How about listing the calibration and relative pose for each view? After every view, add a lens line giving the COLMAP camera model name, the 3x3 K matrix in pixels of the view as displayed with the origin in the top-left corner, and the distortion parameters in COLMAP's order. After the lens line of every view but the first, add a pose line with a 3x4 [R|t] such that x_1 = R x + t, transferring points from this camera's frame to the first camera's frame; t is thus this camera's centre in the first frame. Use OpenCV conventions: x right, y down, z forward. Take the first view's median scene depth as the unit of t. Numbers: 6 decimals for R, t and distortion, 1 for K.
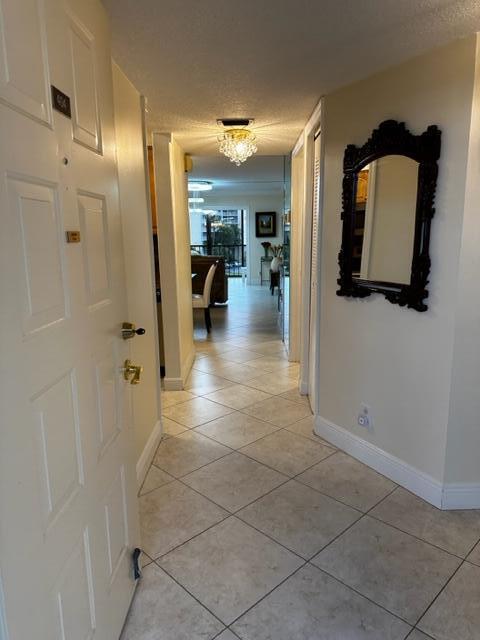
lens RADIAL K [[455.5, 0, 240.0], [0, 455.5, 320.0], [0, 0, 1]] dist [0.073172, -0.000095]
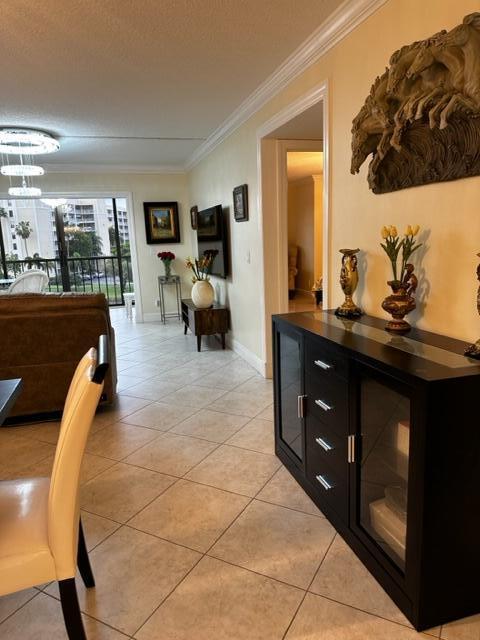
lens RADIAL K [[455.5, 0, 240.0], [0, 455.5, 320.0], [0, 0, 1]] dist [0.073172, -0.000095]
pose [[0.955933, -0.073768, 0.284166, -0.026881], [0.078120, 0.996936, -0.003998, -0.070465], [-0.283000, 0.026021, 0.958767, 0.393256]]
